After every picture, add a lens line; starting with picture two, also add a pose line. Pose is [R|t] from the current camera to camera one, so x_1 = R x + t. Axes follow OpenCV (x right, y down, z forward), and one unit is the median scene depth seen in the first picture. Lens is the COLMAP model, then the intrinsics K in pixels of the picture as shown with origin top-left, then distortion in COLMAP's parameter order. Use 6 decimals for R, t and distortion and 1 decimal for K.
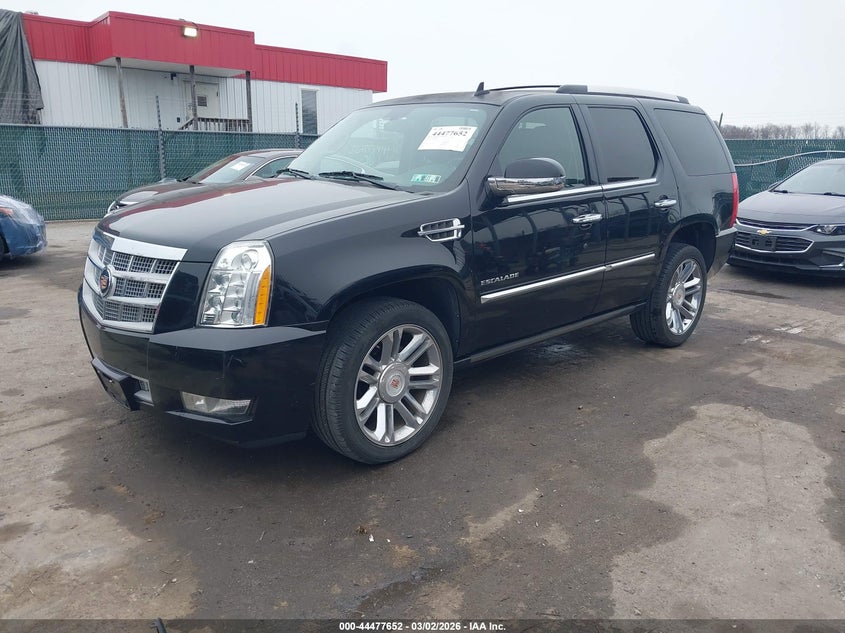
lens RADIAL K [[671.0, 0, 422.5], [0, 671.0, 316.5], [0, 0, 1]] dist [-0.001370, 0.000775]
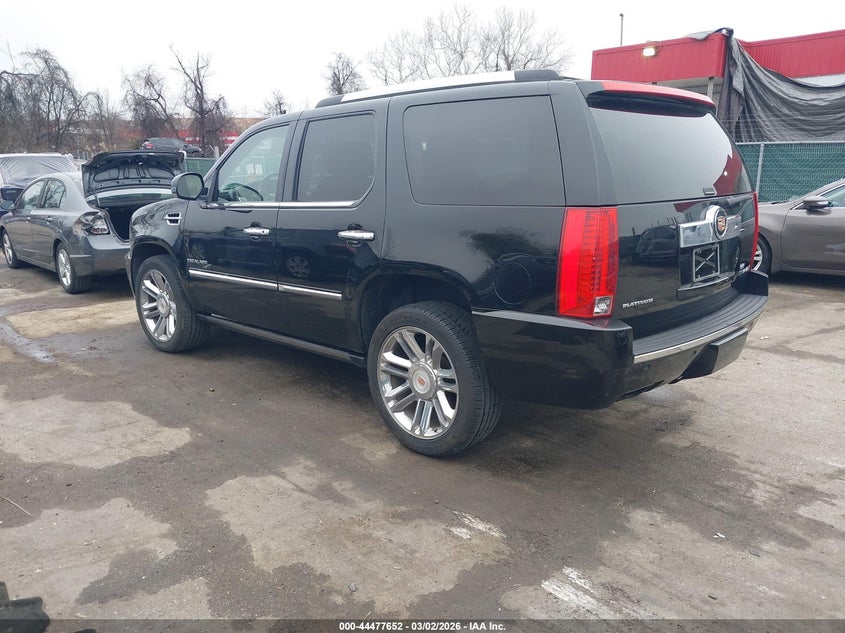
lens RADIAL K [[671.0, 0, 422.5], [0, 671.0, 316.5], [0, 0, 1]] dist [-0.001370, 0.000775]
pose [[0.037616, 0.214556, -0.975987, 1.346981], [-0.234030, 0.951408, 0.200133, -0.298520], [0.971501, 0.220882, 0.086001, 1.225637]]
